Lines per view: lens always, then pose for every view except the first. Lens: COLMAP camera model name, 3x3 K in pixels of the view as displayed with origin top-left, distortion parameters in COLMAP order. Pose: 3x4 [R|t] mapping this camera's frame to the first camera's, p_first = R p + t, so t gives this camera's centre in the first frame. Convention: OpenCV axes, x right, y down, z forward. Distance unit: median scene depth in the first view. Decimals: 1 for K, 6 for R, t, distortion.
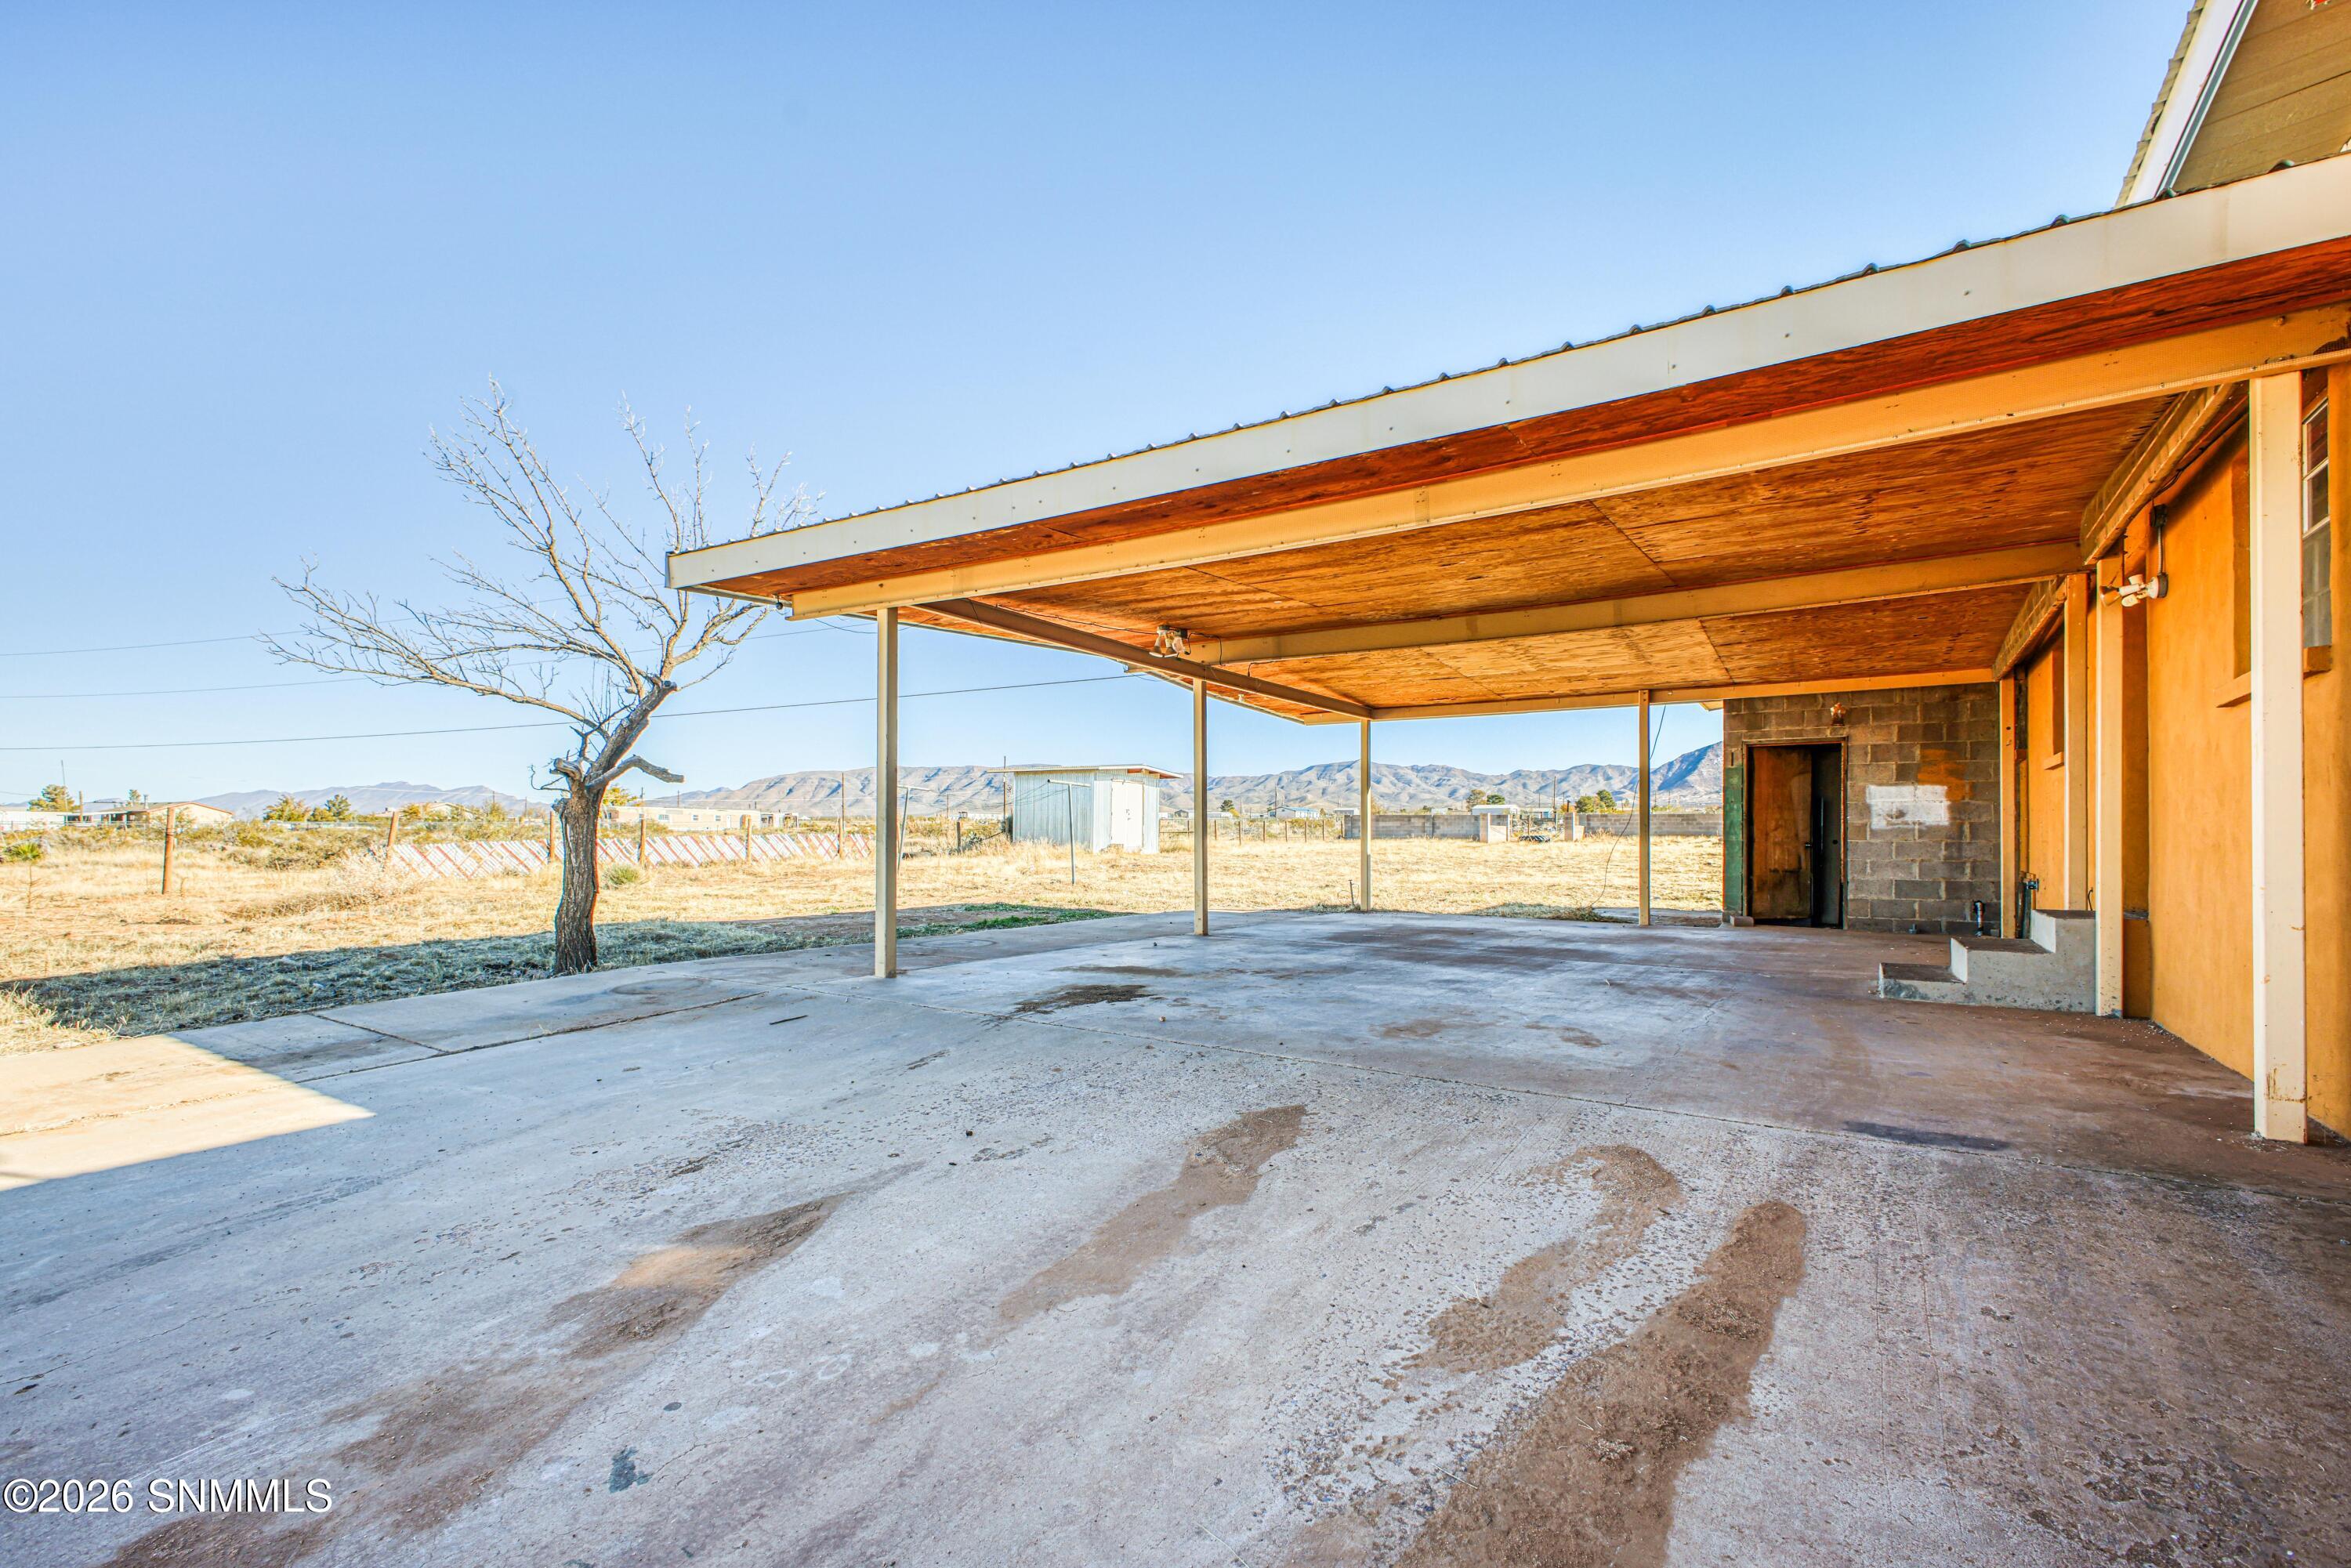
lens RADIAL K [[1039.9, 0, 1161.6], [0, 1039.9, 835.4], [0, 0, 1]] dist [-0.001322, 0.000798]
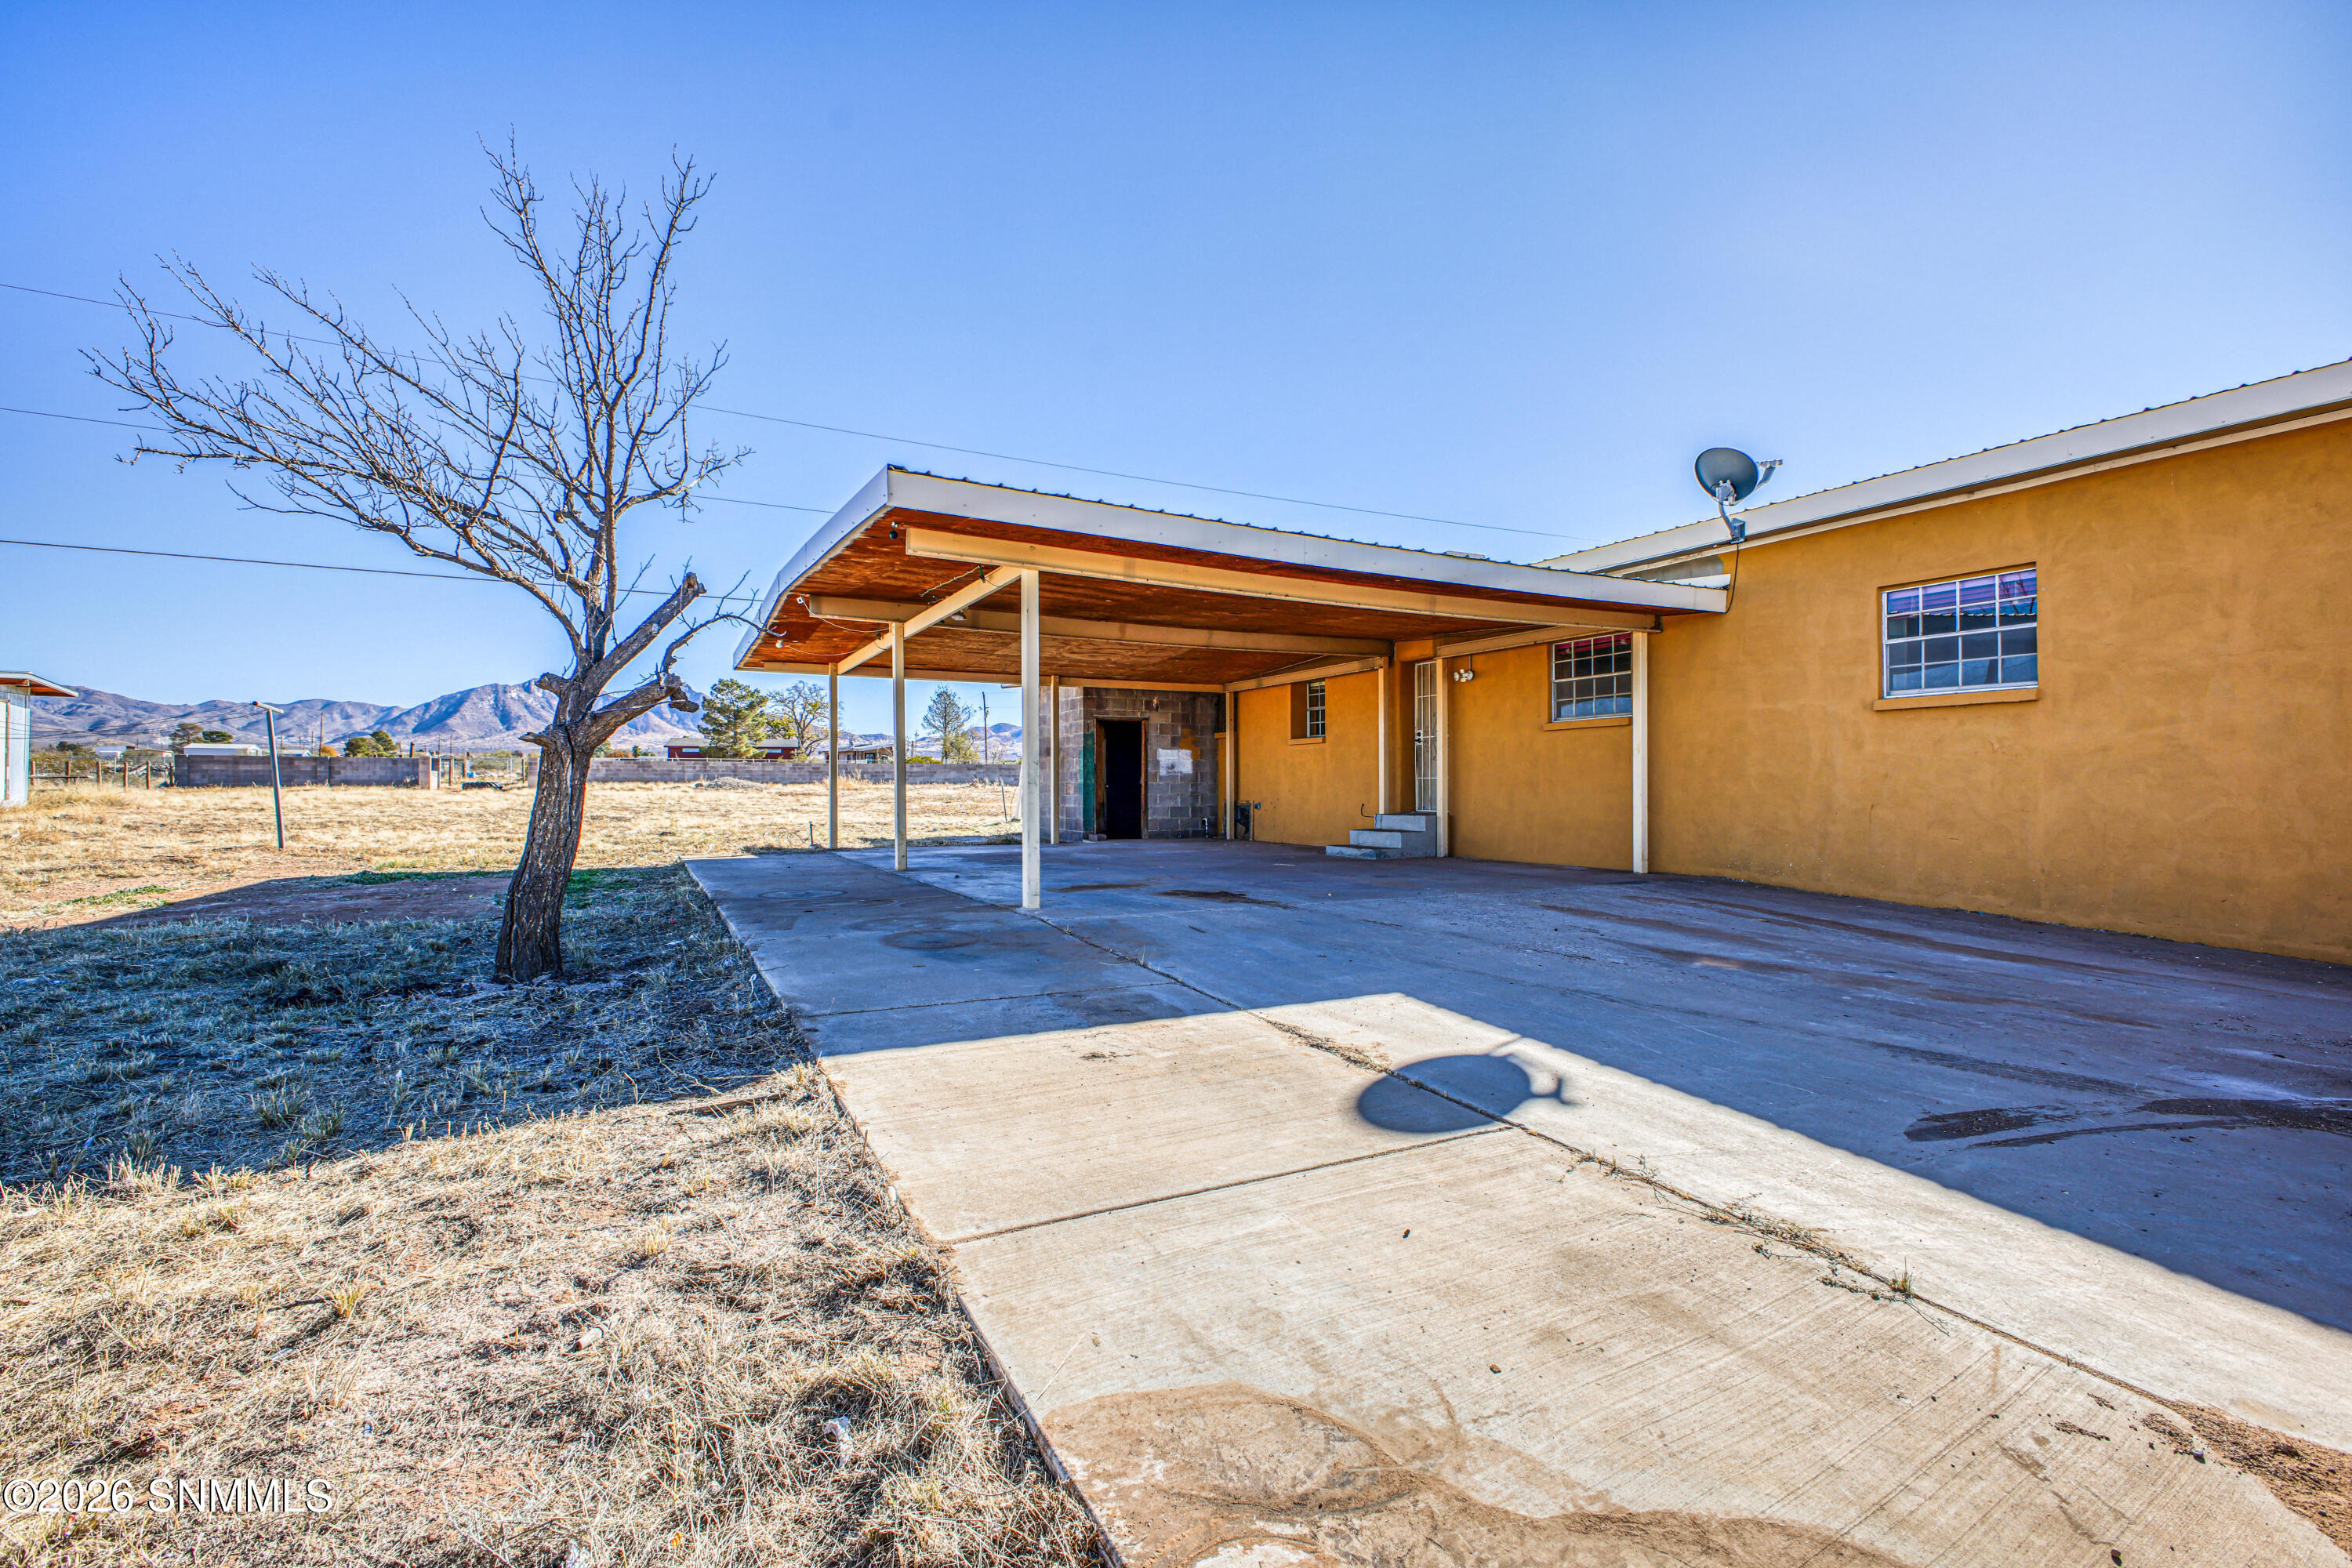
lens RADIAL K [[1040.4, 0, 1164.4], [0, 1040.4, 783.1], [0, 0, 1]] dist [-0.001322, 0.000798]
pose [[0.484262, 0.000141, 0.874923, -0.733362], [0.000415, 1.000000, -0.000391, 0.006178], [-0.874923, 0.000553, 0.484262, 0.206456]]
